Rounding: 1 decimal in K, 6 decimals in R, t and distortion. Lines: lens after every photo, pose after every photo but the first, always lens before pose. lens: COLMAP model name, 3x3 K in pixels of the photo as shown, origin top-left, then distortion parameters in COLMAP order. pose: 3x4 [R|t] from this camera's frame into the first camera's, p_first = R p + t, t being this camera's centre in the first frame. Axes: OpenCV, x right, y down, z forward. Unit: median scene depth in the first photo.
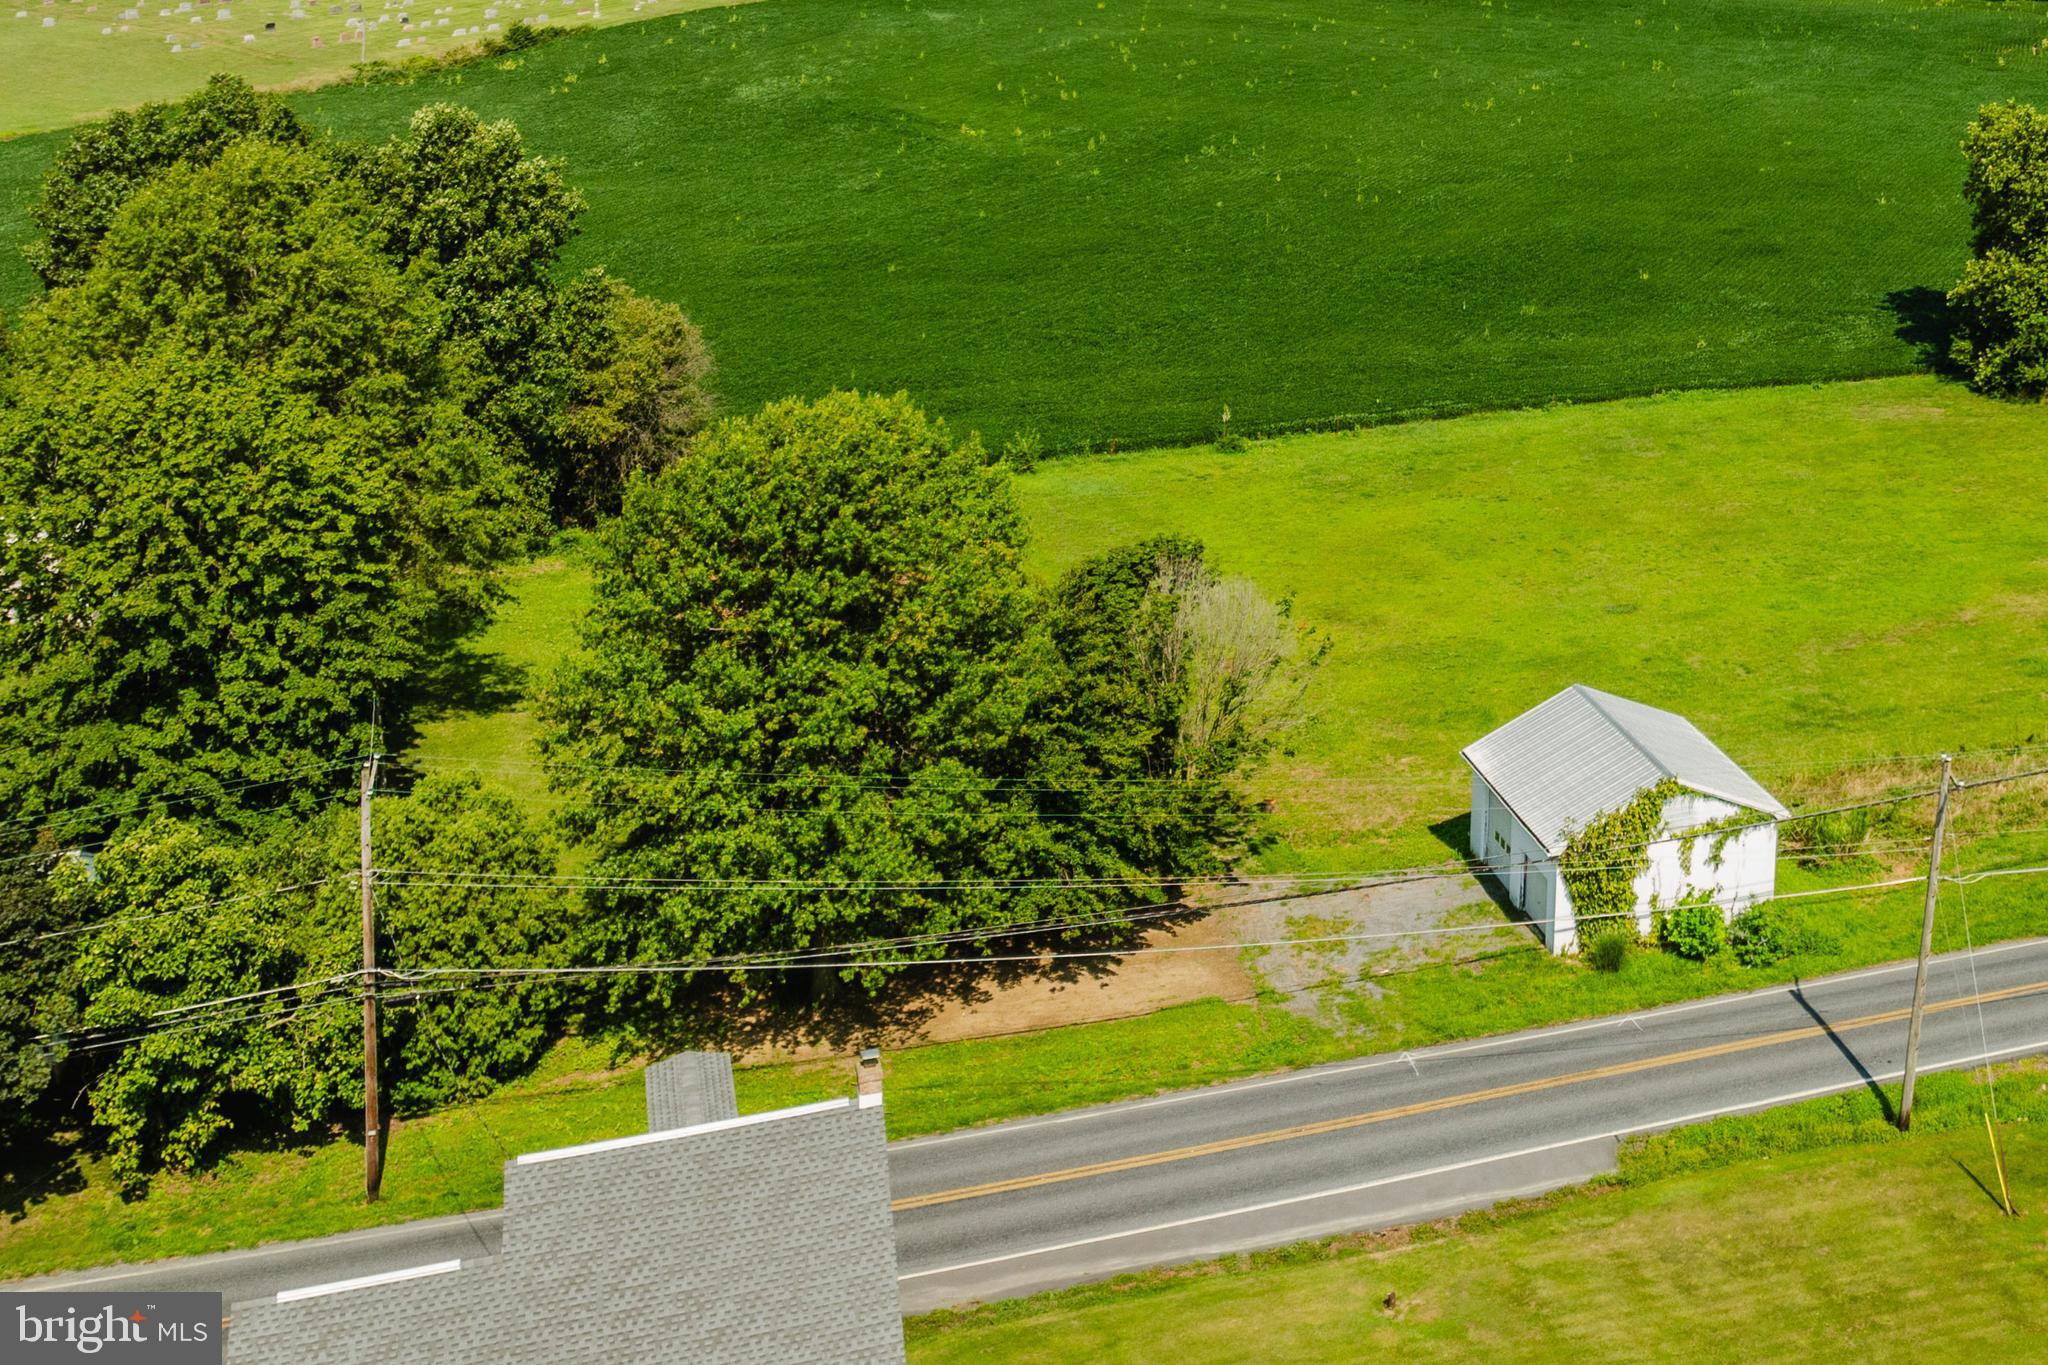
lens RADIAL K [[1640.1, 0, 1024.6], [0, 1640.1, 808.7], [0, 0, 1]] dist [-0.006625, -0.007620]
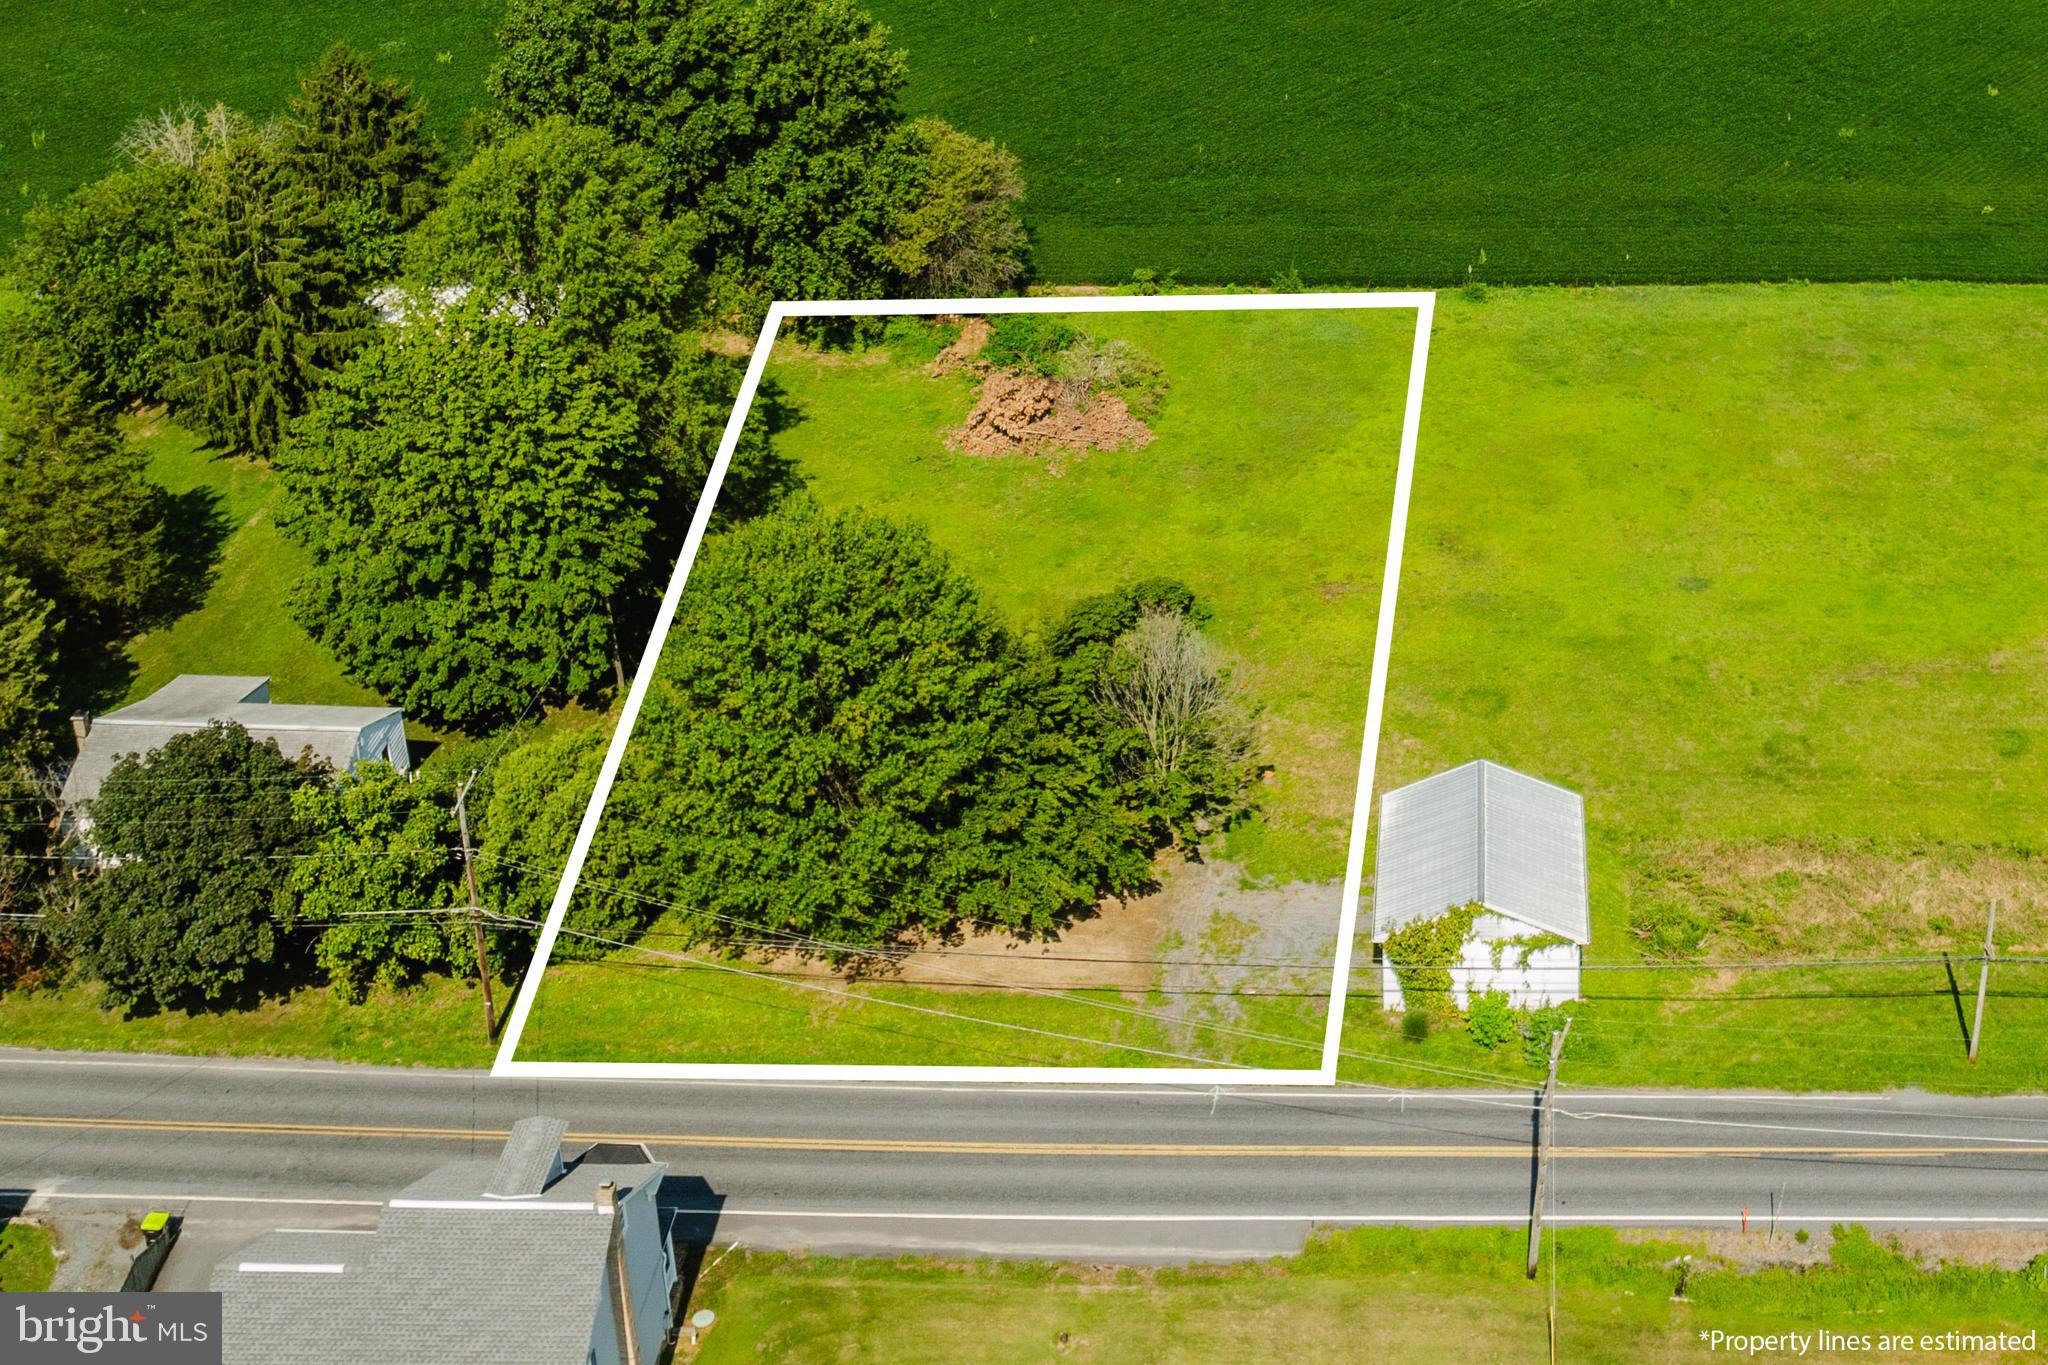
lens RADIAL K [[1438.1, 0, 1024.0], [0, 1438.1, 682.5], [0, 0, 1]] dist [-0.018787, 0.000209]
pose [[0.967406, 0.122959, -0.221374, 0.291688], [-0.091198, 0.984712, 0.148408, -0.301665], [0.236238, -0.123382, 0.963830, -0.053708]]
